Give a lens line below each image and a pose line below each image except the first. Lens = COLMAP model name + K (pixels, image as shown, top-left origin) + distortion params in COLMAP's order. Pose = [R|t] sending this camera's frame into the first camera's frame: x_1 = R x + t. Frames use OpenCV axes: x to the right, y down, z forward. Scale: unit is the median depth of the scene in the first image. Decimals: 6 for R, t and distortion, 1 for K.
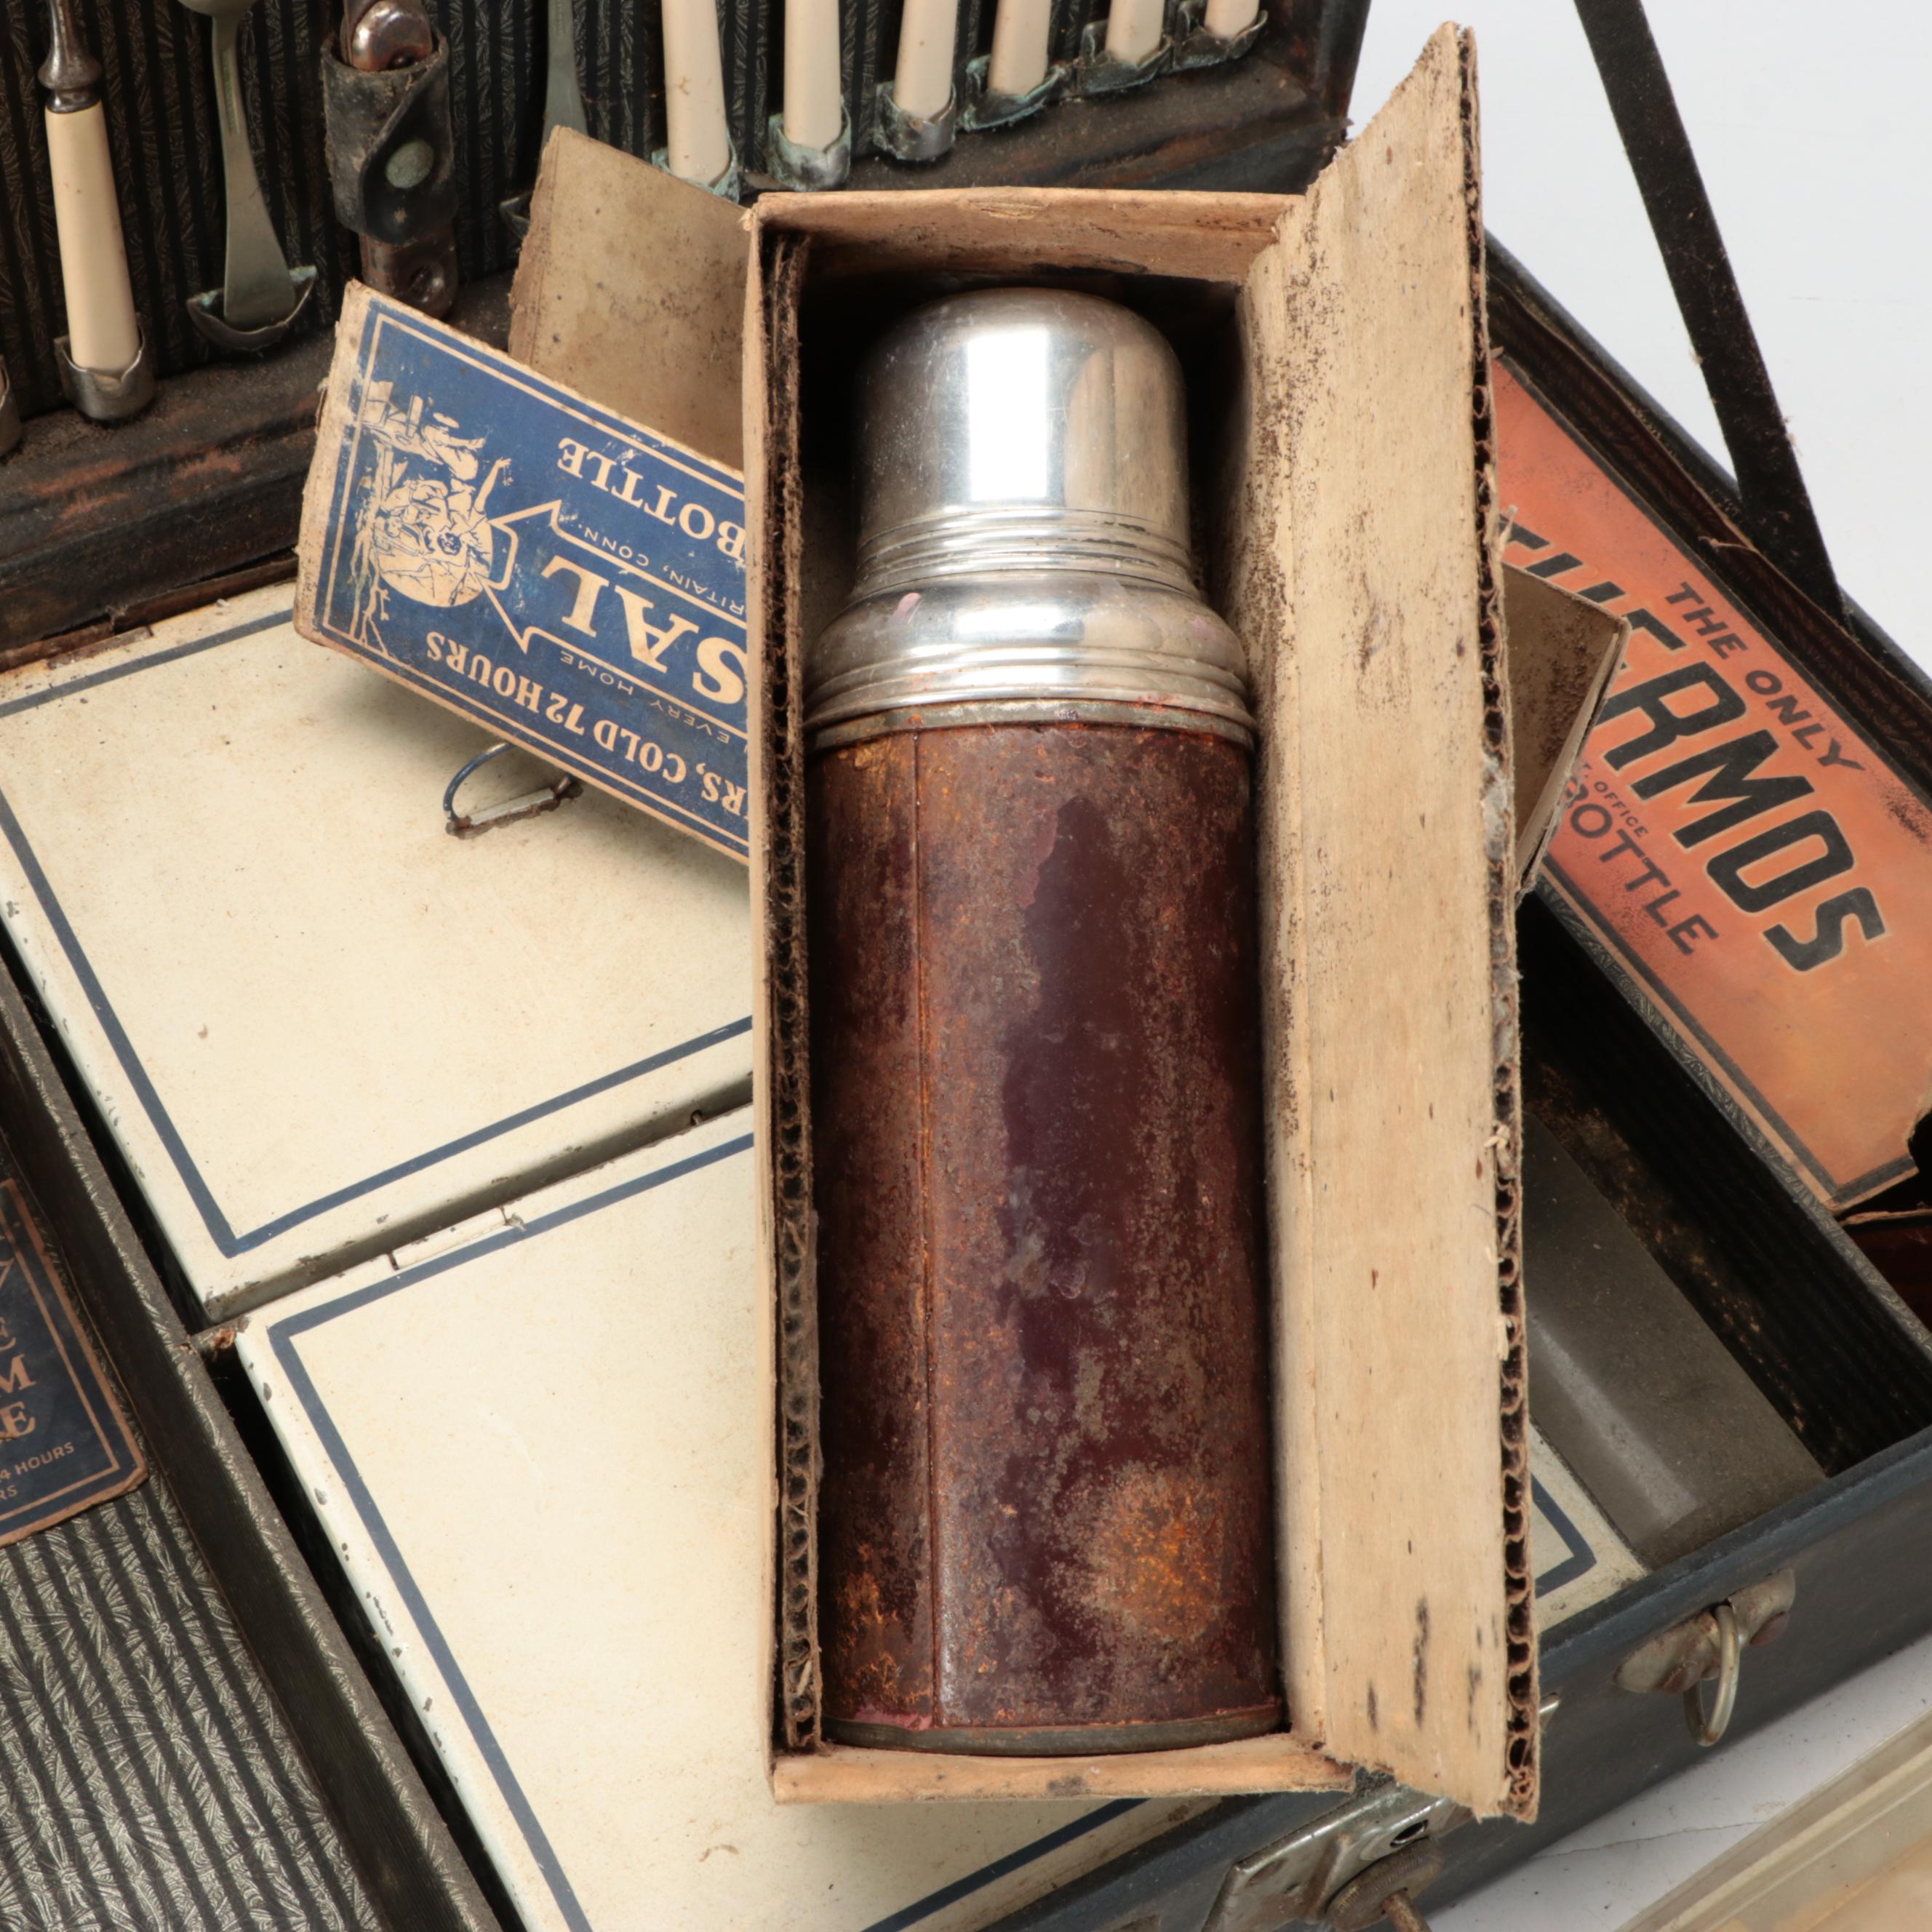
lens RADIAL K [[3258.2, 0, 942.4], [0, 3258.2, 1002.7], [0, 0, 1]] dist [-0.024296, 0.000000]
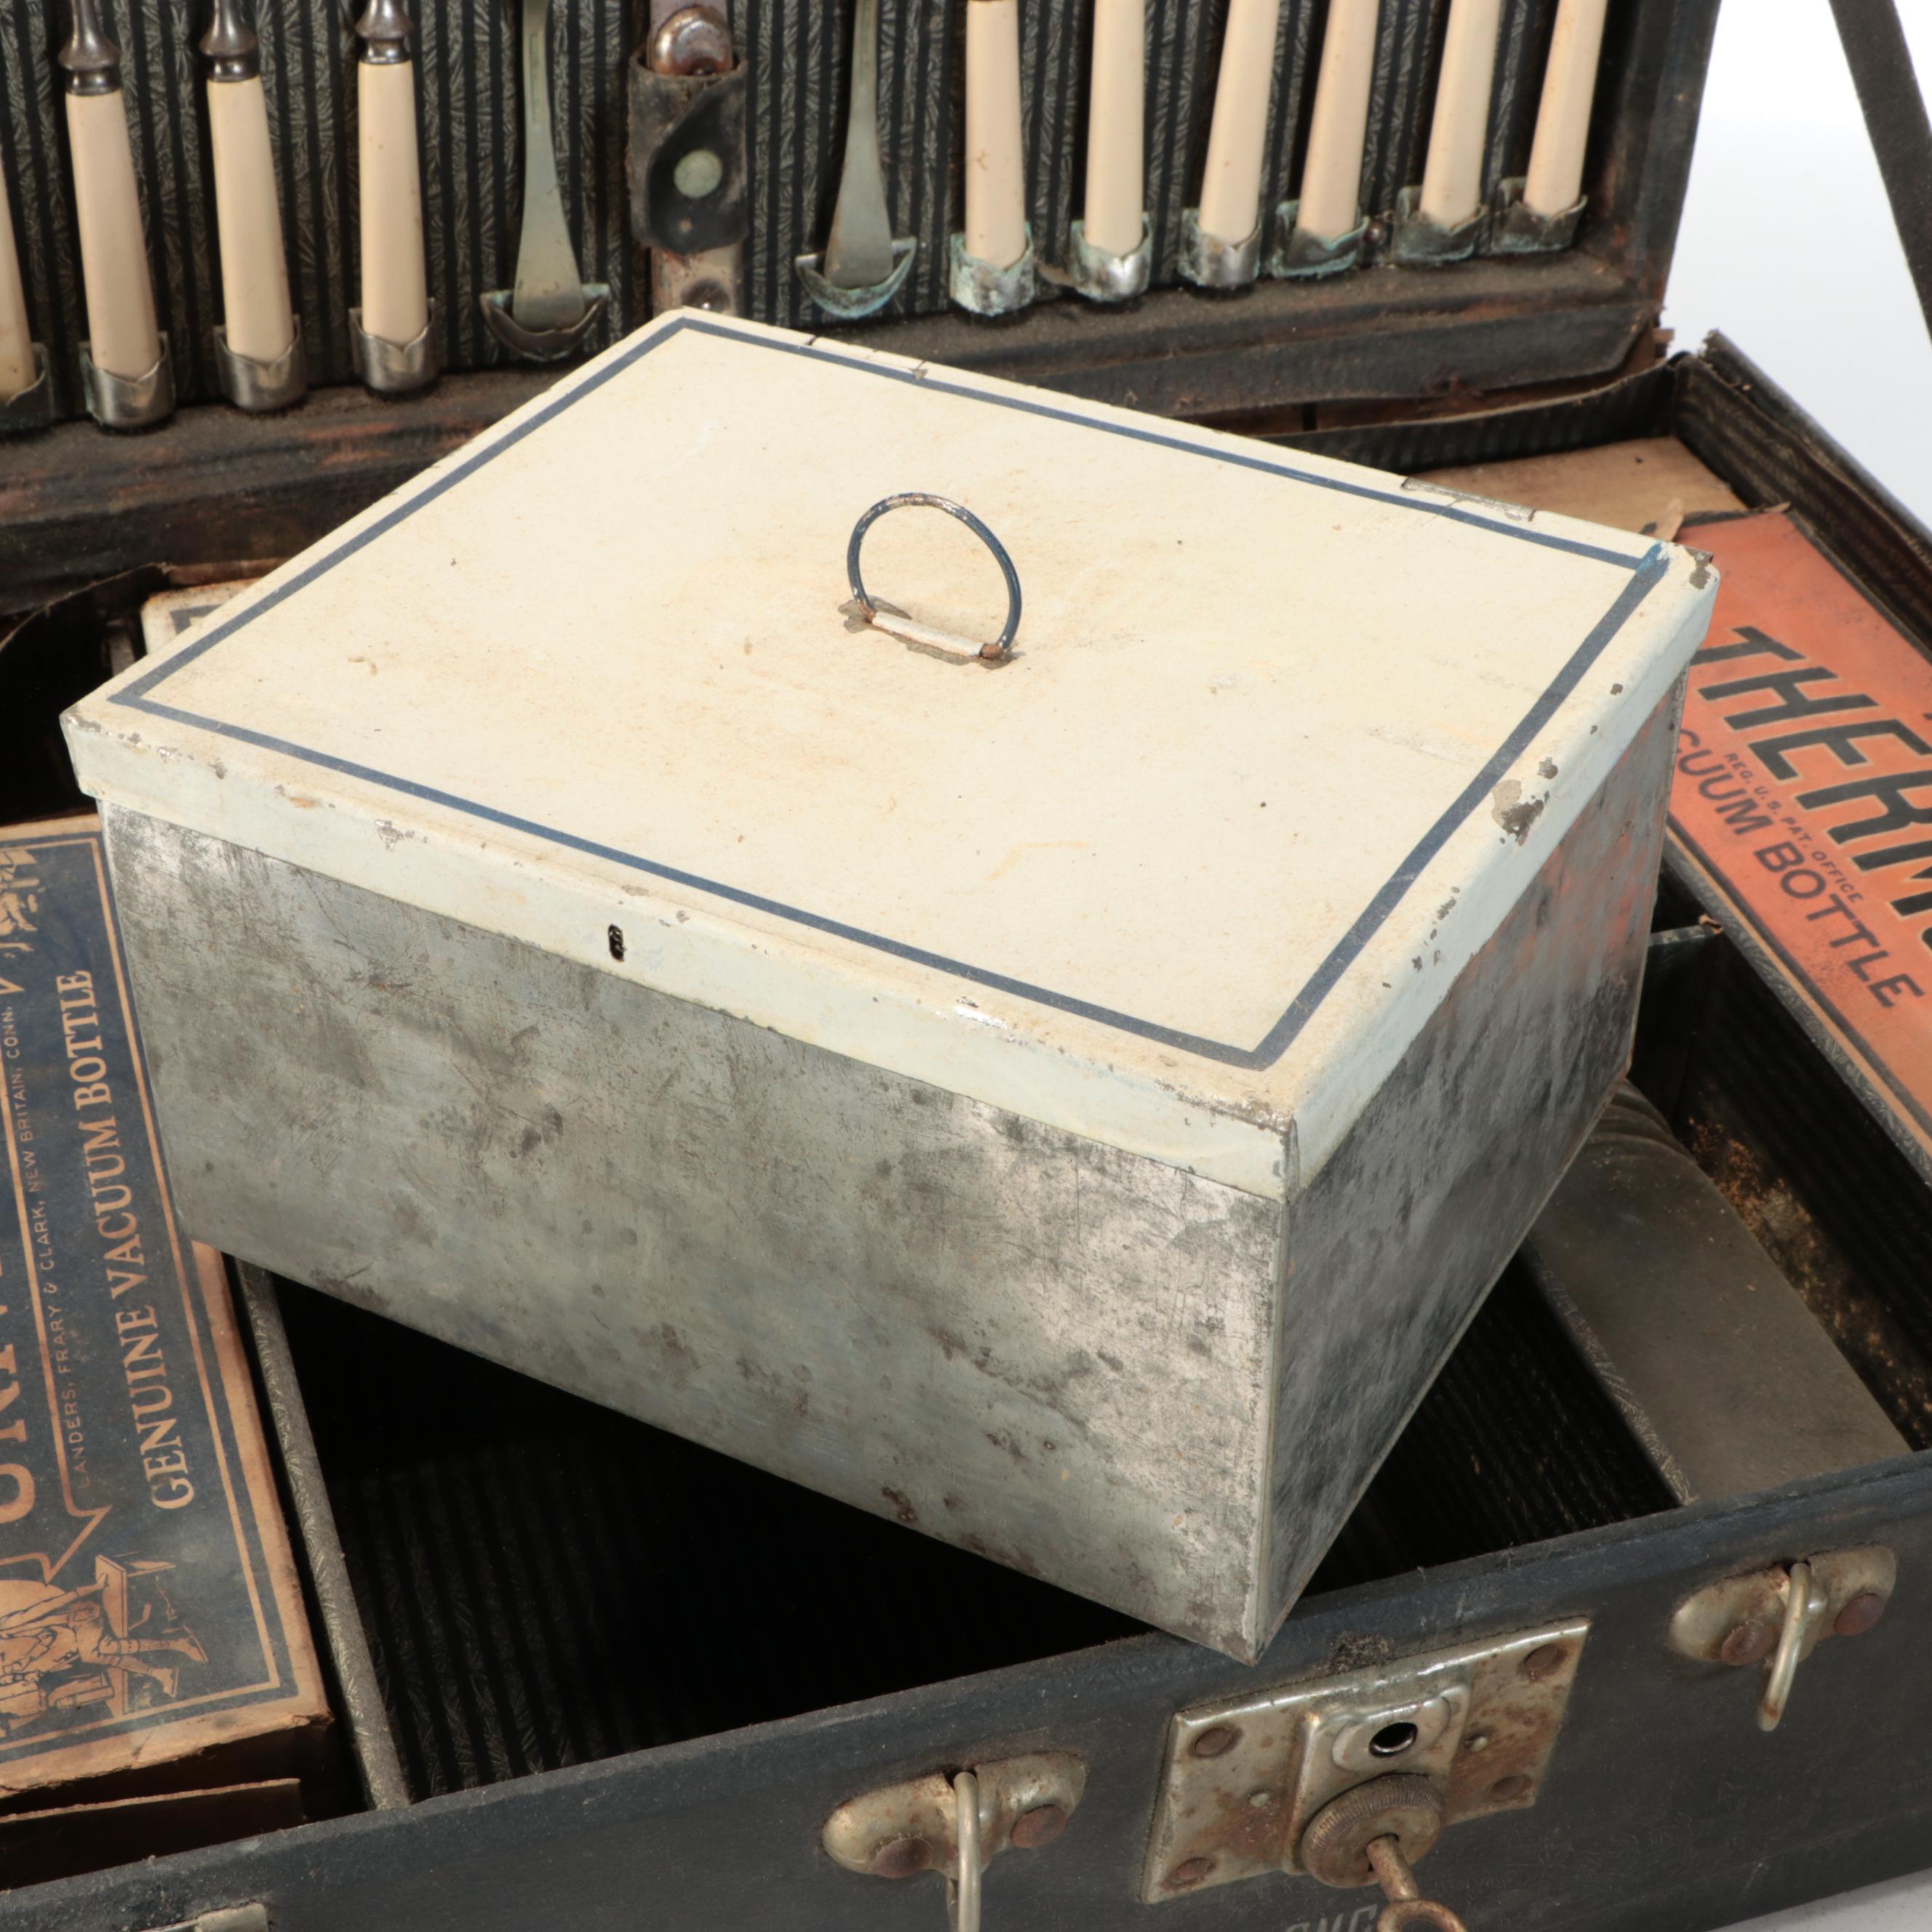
lens RADIAL K [[3191.8, 0, 897.8], [0, 3191.8, 1049.0], [0, 0, 1]] dist [-0.068556, 0.000000]
pose [[0.975204, 0.105857, -0.194349, 0.126825], [-0.146166, 0.967473, -0.206473, 0.215477], [0.166171, 0.229761, 0.958956, 0.090891]]
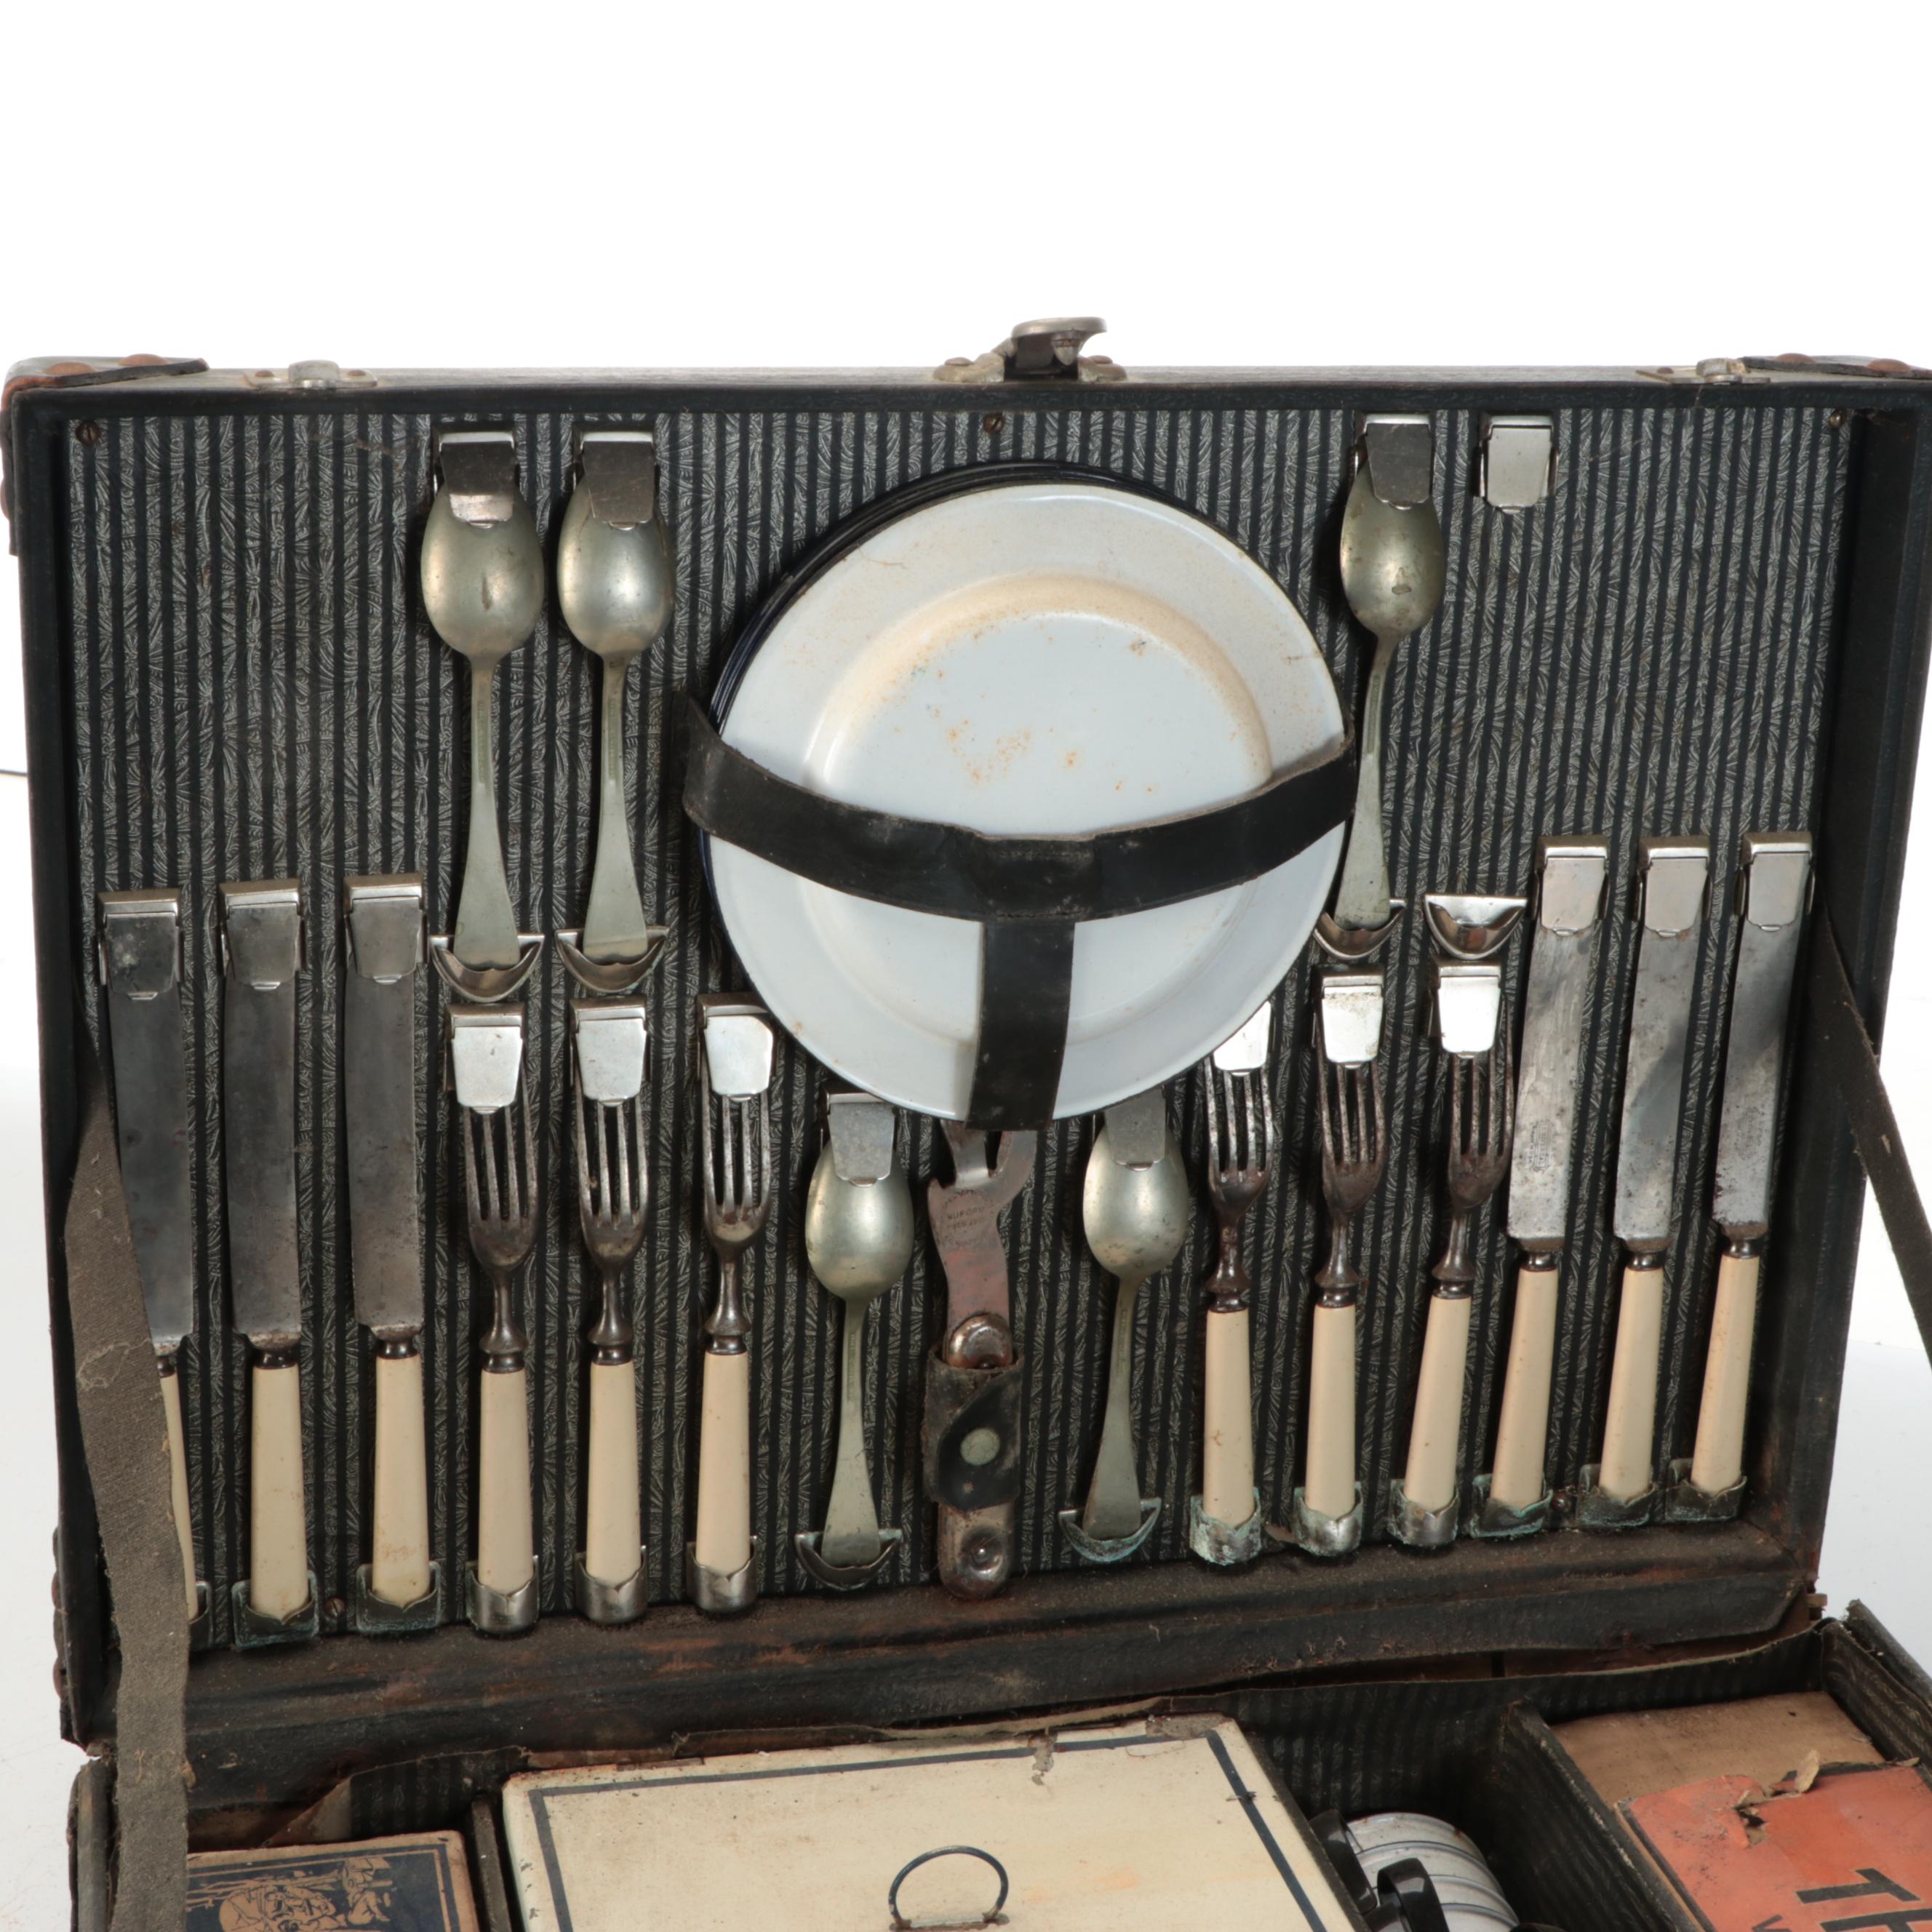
lens RADIAL K [[3659.8, 0, 839.1], [0, 3659.8, 931.1], [0, 0, 1]] dist [-0.045734, 0.000000]
pose [[0.946893, 0.057445, -0.316375, 0.223663], [-0.221291, 0.830265, -0.511558, 0.317052], [0.233288, 0.554401, 0.798884, -0.268926]]
